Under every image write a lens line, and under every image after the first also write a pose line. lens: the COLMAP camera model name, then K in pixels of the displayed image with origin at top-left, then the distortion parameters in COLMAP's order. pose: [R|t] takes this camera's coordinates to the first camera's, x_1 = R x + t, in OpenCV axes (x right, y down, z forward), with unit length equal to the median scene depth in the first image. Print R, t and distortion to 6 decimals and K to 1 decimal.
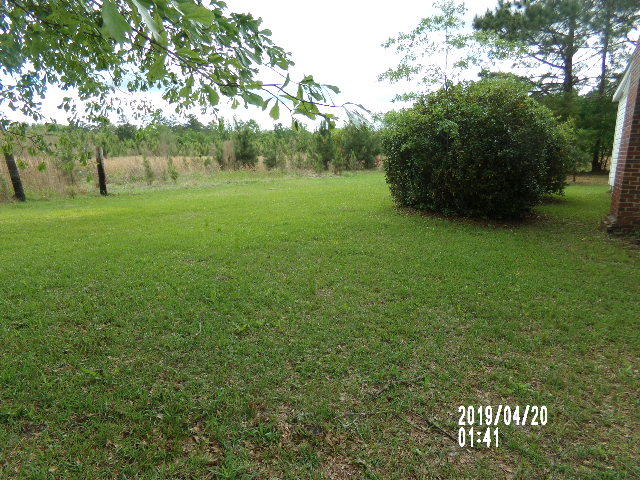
lens RADIAL K [[434.5, 0, 319.5], [0, 434.5, 240.6], [0, 0, 1]] dist [0.012484, 0.003258]
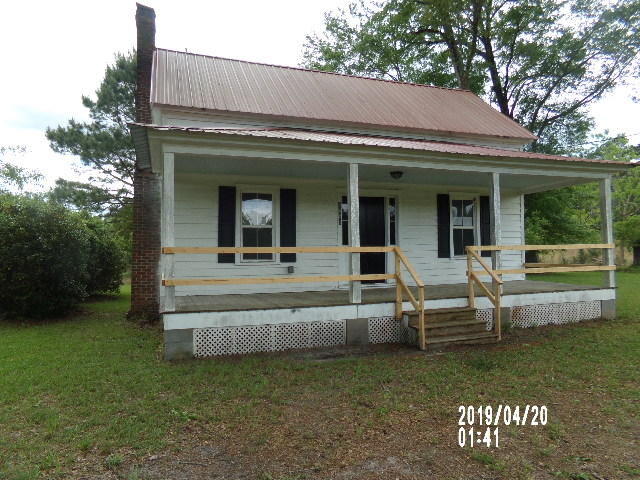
lens RADIAL K [[434.5, 0, 320.7], [0, 434.5, 240.0], [0, 0, 1]] dist [0.012484, 0.003258]
pose [[0.675290, 0.027170, 0.737051, 0.035614], [0.146759, 0.974388, -0.170380, 0.019530], [-0.722803, 0.223225, 0.654008, -0.098214]]
